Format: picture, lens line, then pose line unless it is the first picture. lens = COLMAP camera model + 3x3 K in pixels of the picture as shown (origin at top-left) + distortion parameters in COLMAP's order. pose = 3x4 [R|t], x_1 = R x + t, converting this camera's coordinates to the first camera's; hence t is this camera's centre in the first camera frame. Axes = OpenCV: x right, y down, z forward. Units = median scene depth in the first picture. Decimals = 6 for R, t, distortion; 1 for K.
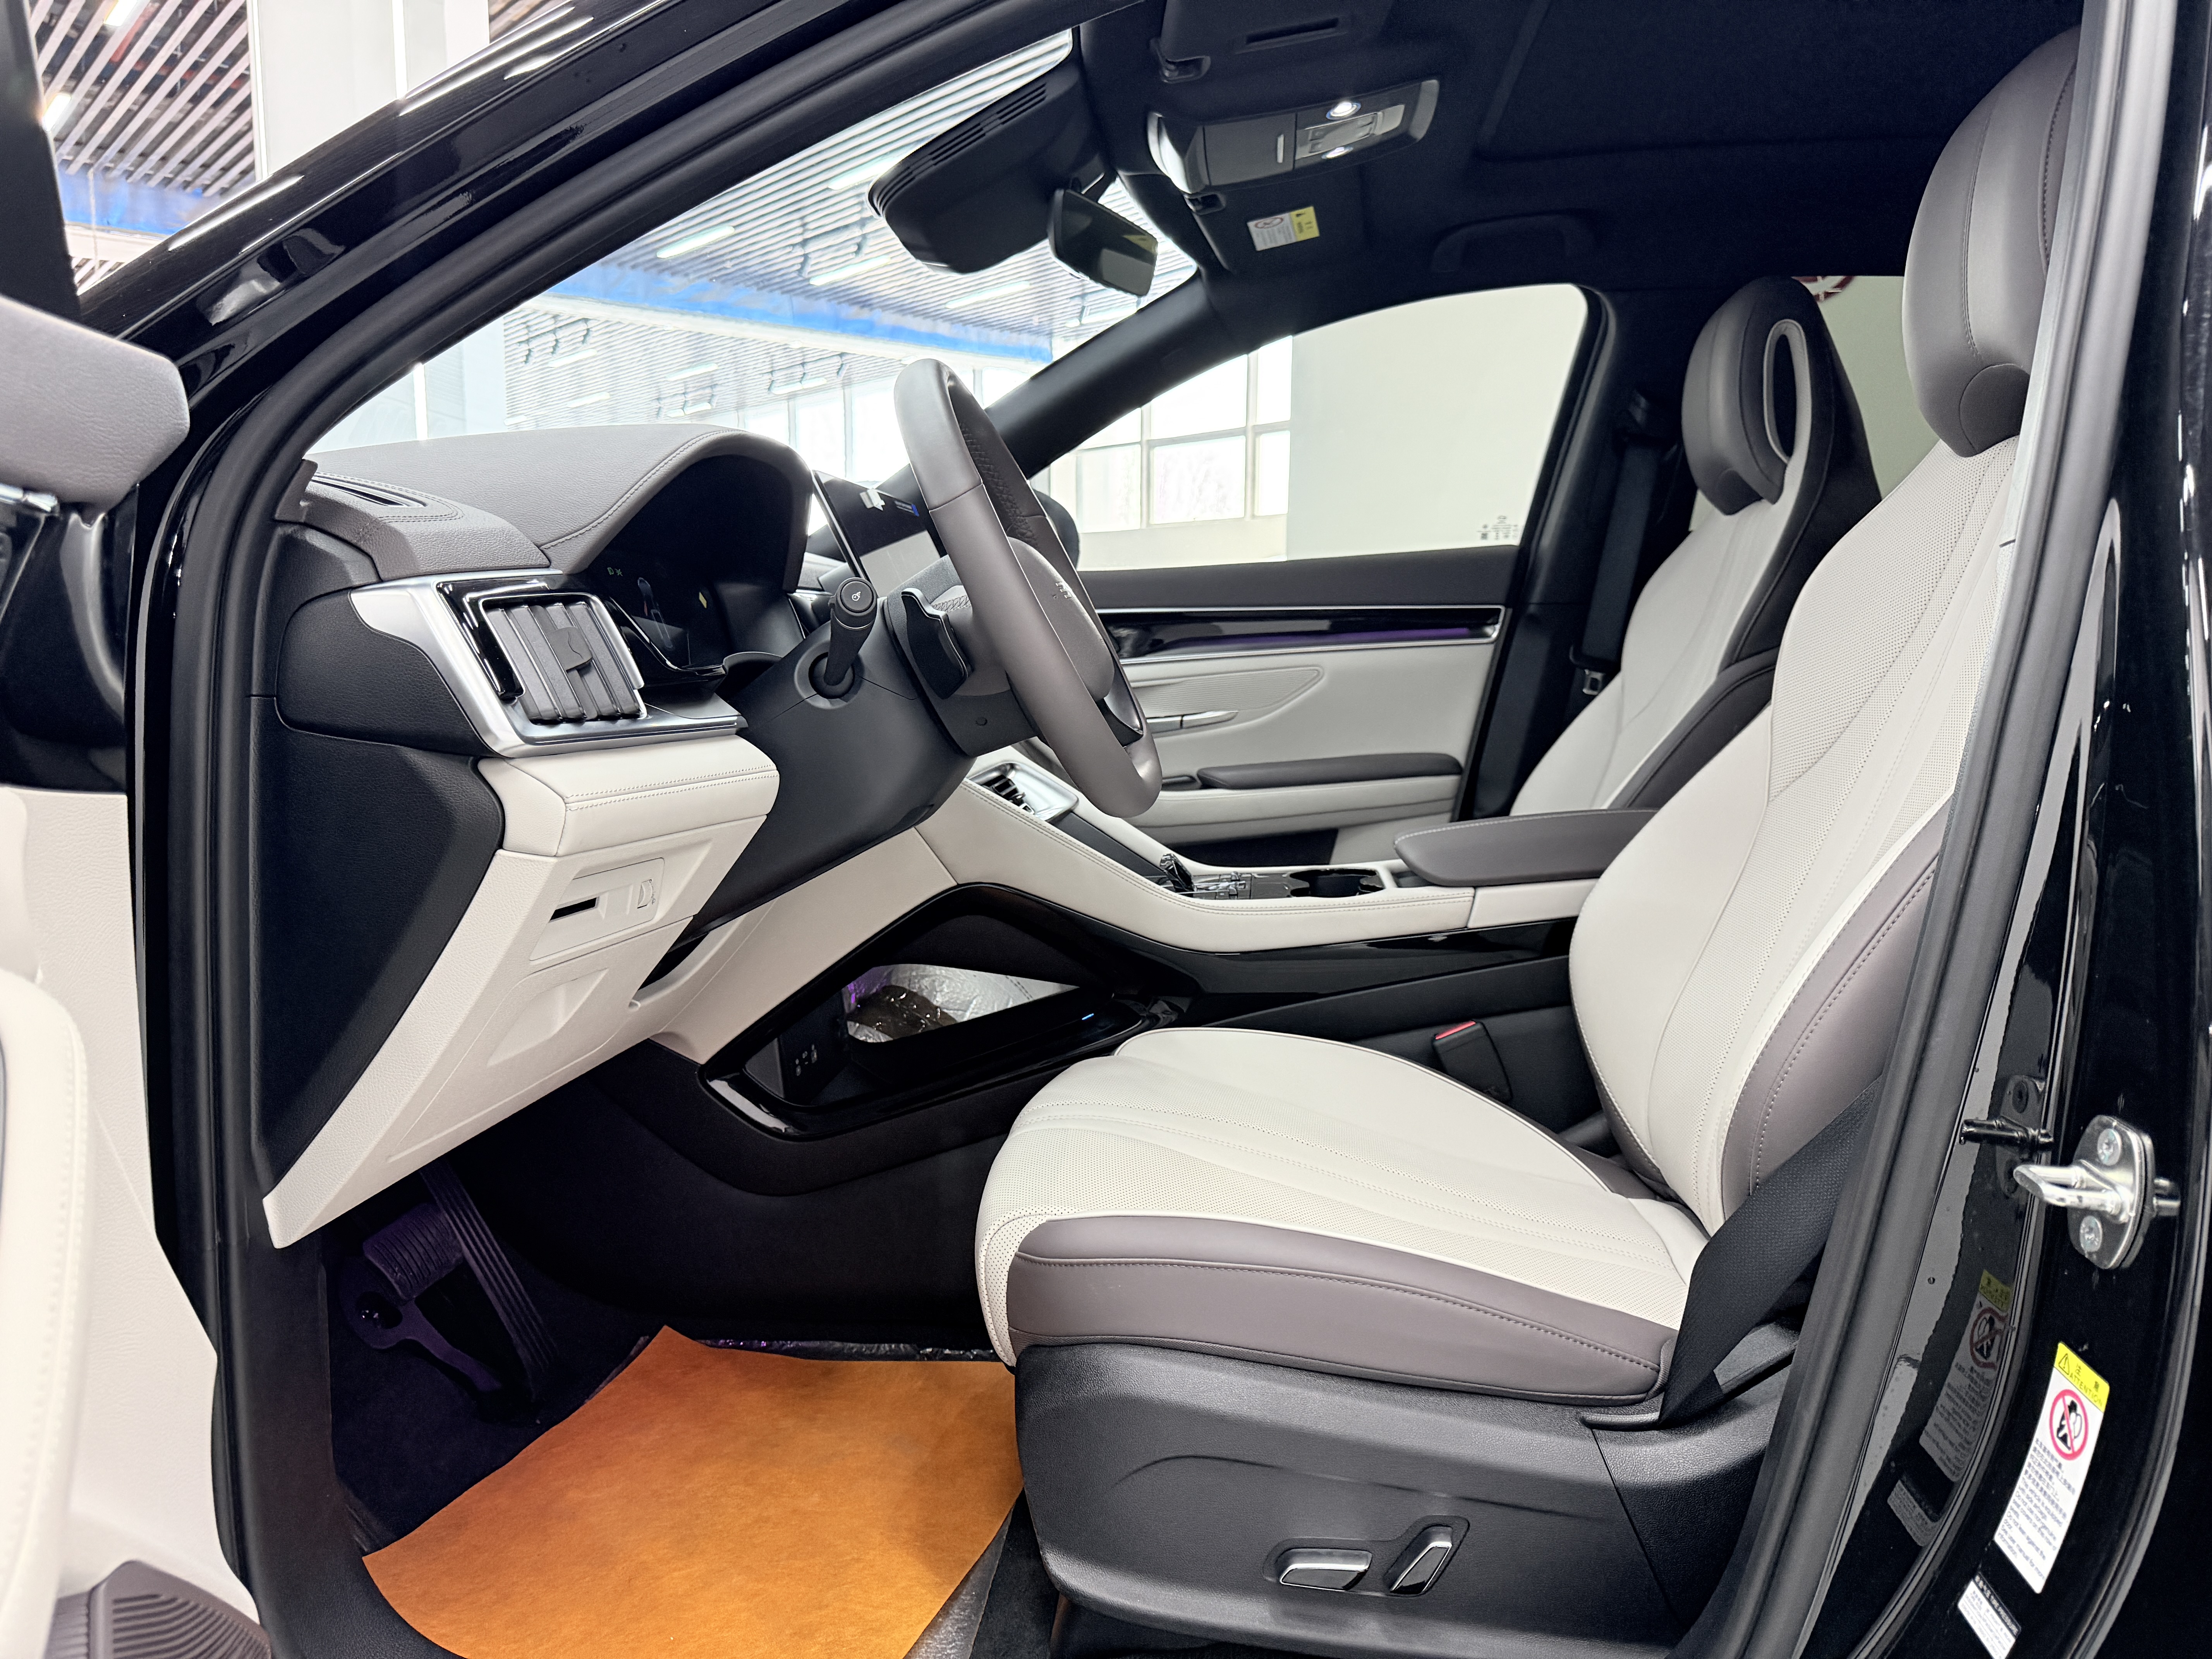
lens RADIAL K [[1537.4, 0, 1093.4], [0, 1537.4, 819.9], [0, 0, 1]] dist [0.015177, -0.040794]
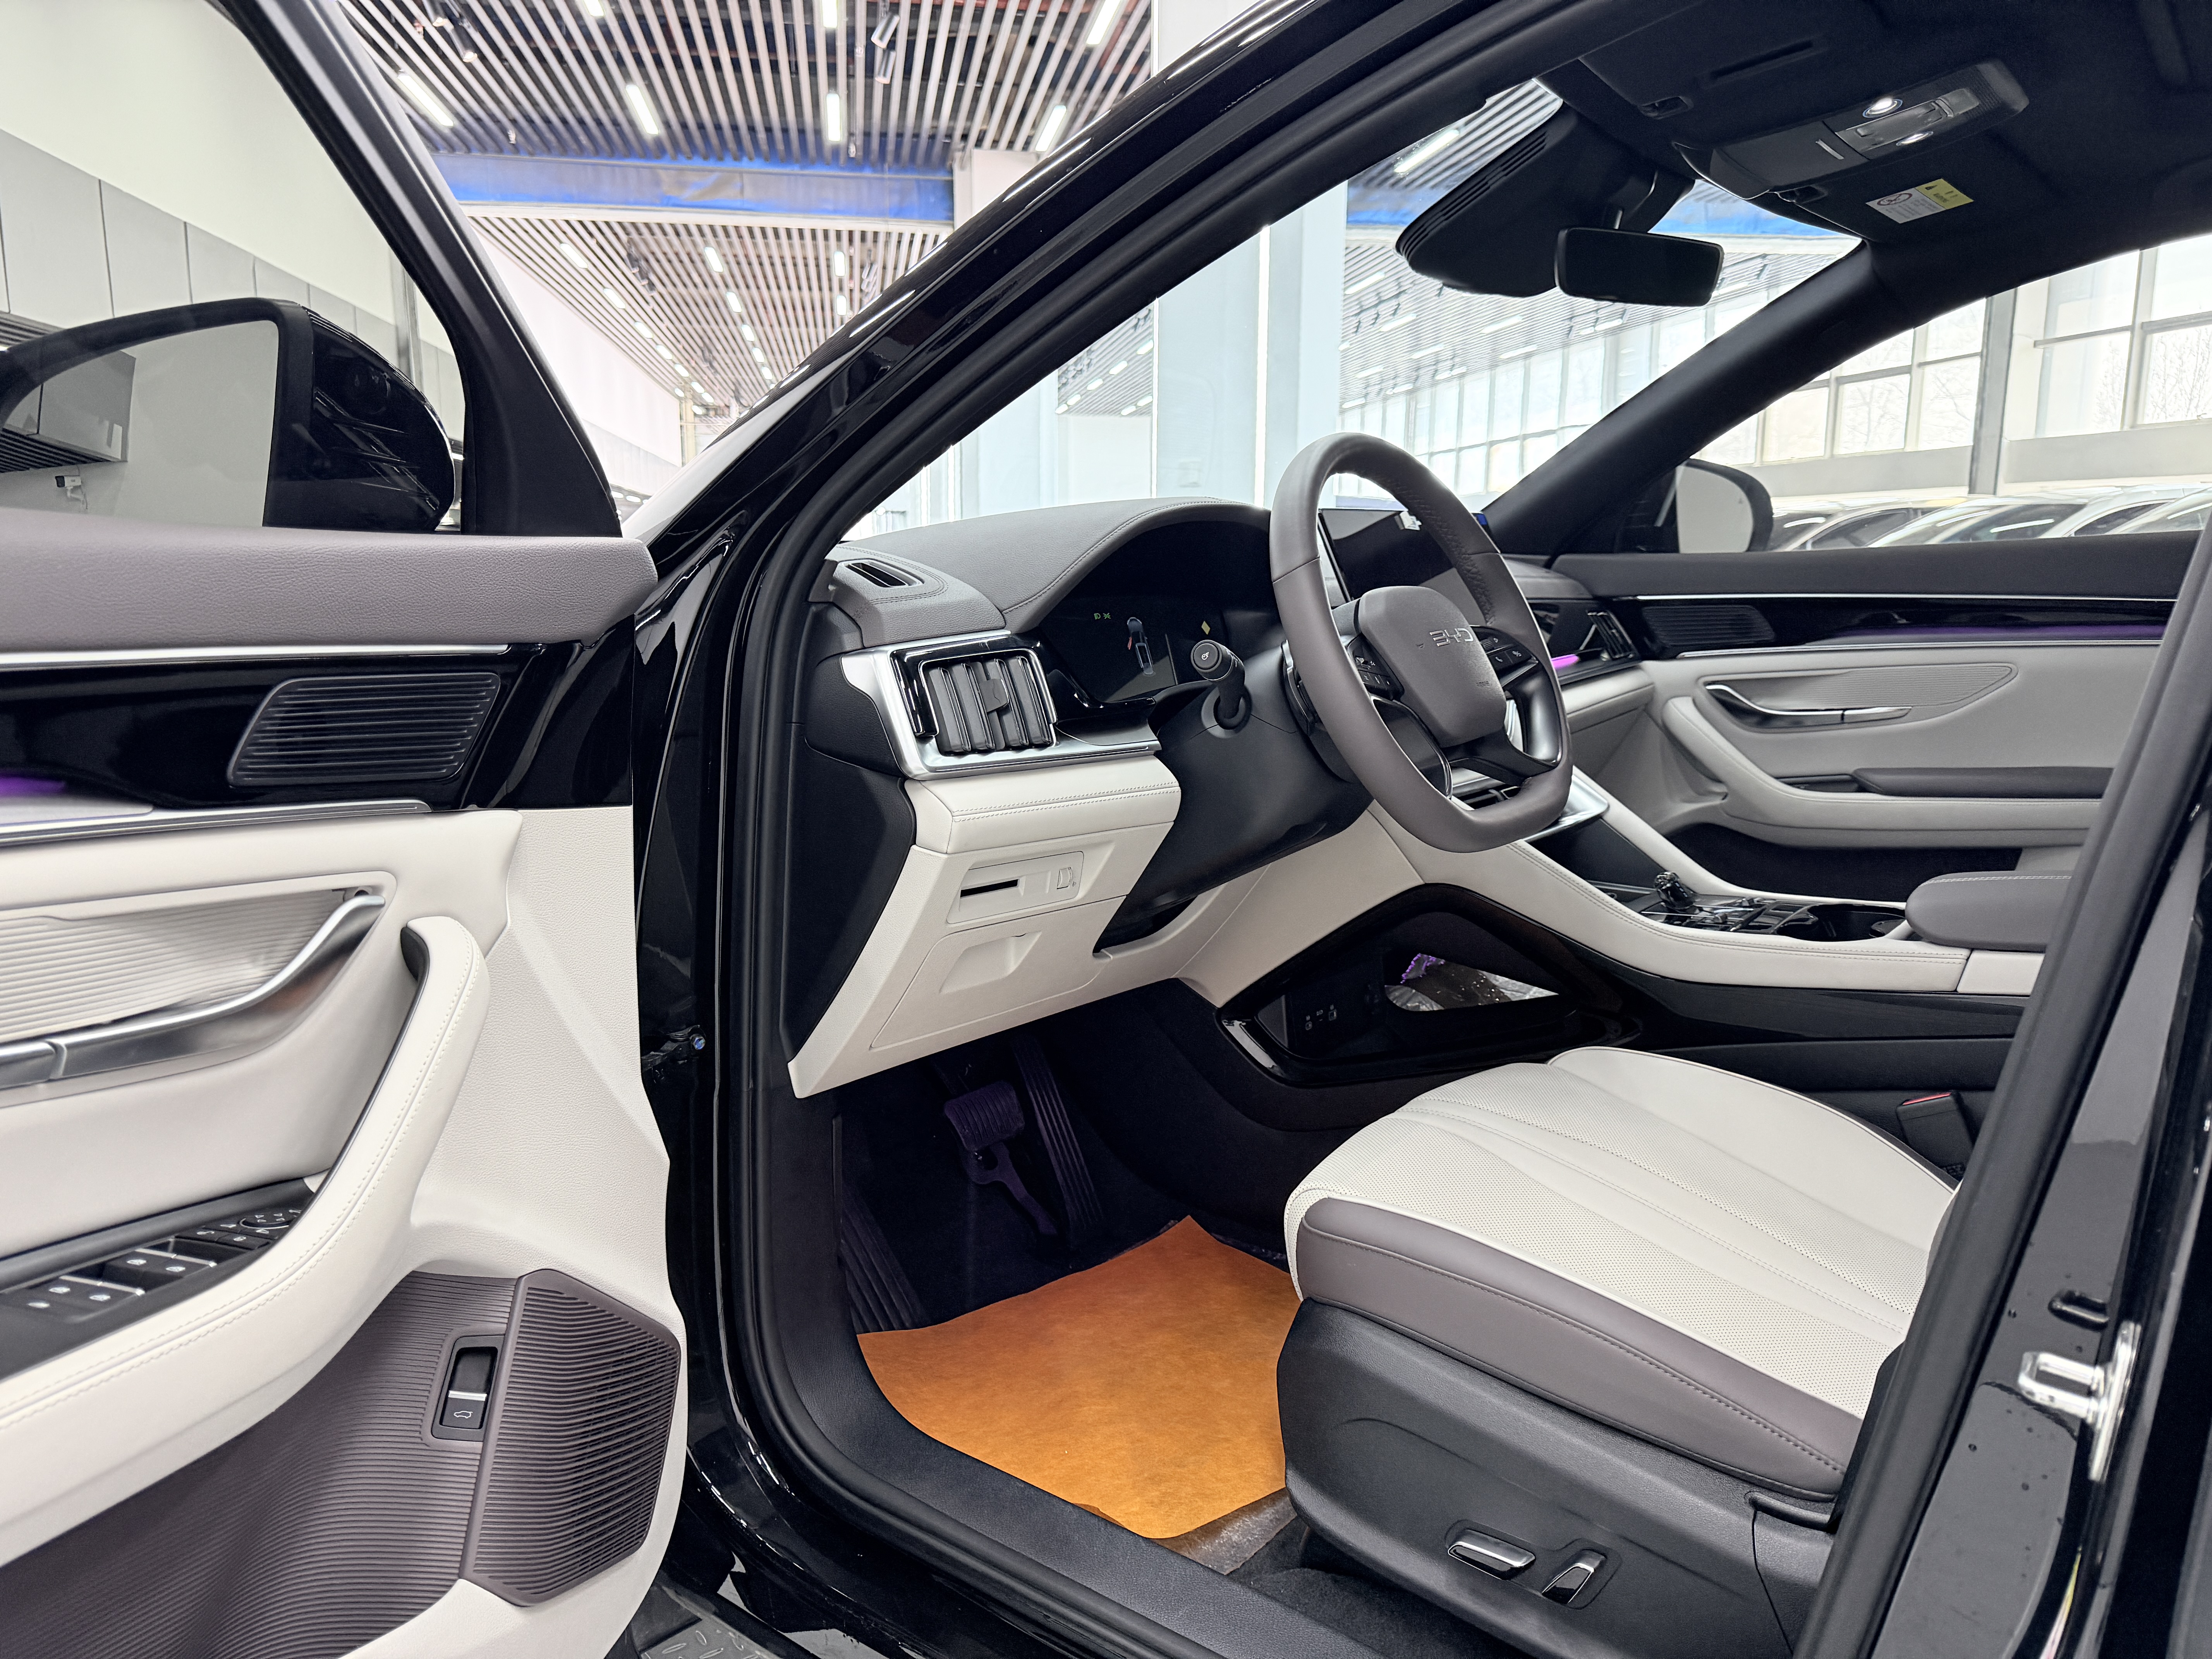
lens RADIAL K [[1537.4, 0, 1115.4], [0, 1537.4, 809.7], [0, 0, 1]] dist [0.015177, -0.040794]
pose [[0.845184, 0.086870, -0.527369, 0.391010], [-0.061423, 0.995953, 0.065617, -0.090040], [0.530934, -0.023066, 0.847099, -0.062376]]
